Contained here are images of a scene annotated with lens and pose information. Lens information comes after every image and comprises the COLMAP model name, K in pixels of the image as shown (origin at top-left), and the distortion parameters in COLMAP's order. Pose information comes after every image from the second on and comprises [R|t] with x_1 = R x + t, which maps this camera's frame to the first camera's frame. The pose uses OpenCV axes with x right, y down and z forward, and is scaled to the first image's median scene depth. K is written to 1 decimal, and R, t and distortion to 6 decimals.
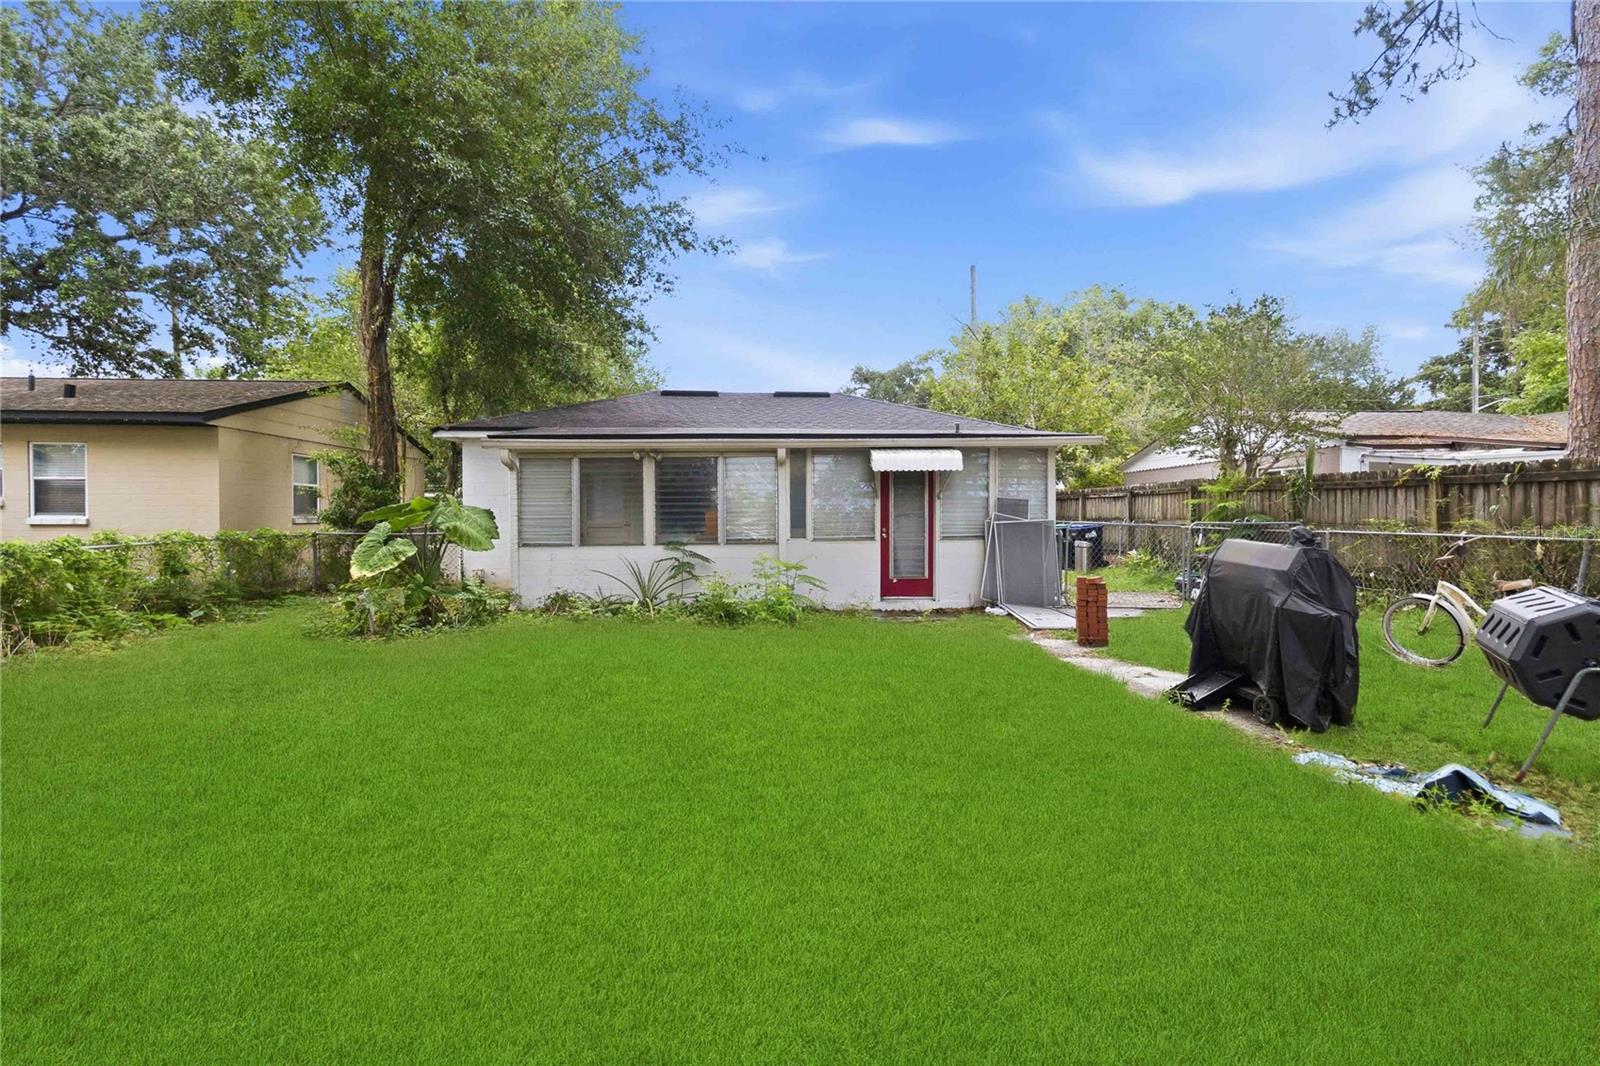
lens RADIAL K [[721.5, 0, 801.9], [0, 721.5, 501.9], [0, 0, 1]] dist [-0.000656, -0.000028]
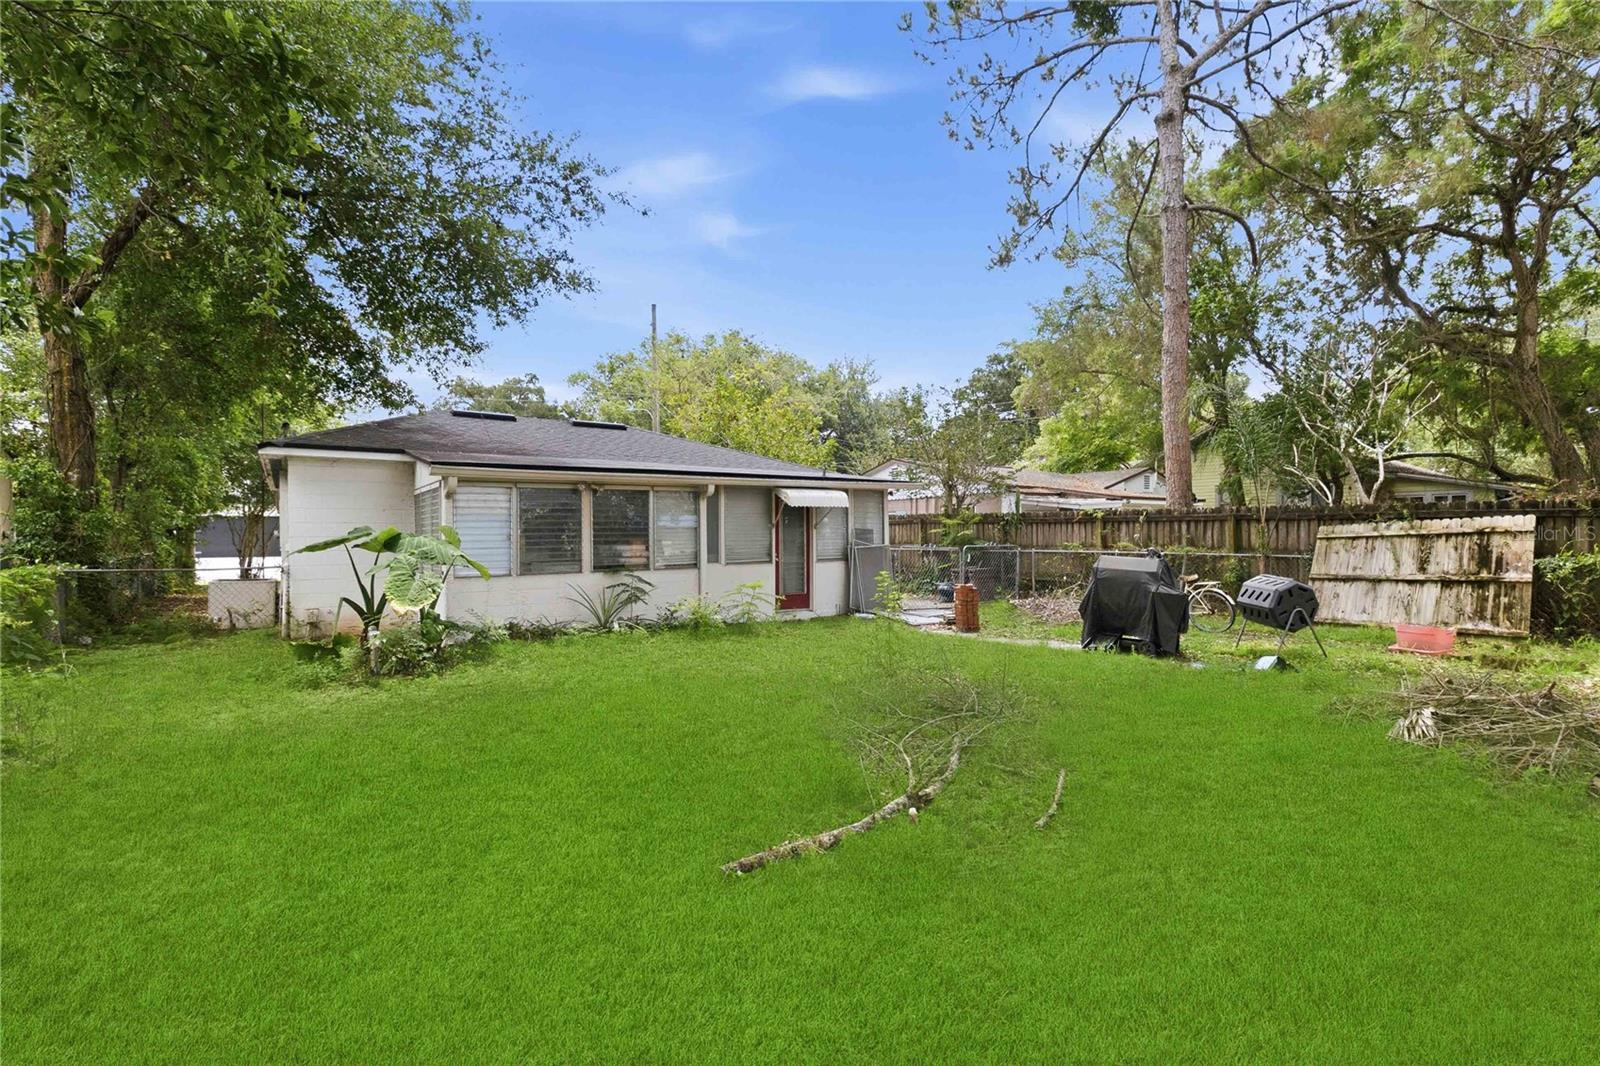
lens RADIAL K [[721.5, 0, 801.9], [0, 721.5, 501.9], [0, 0, 1]] dist [-0.000656, -0.000028]
pose [[0.864021, 0.021361, 0.503002, -0.469696], [-0.003576, 0.999335, -0.036297, -0.005710], [-0.503443, 0.029562, 0.863523, -0.062660]]
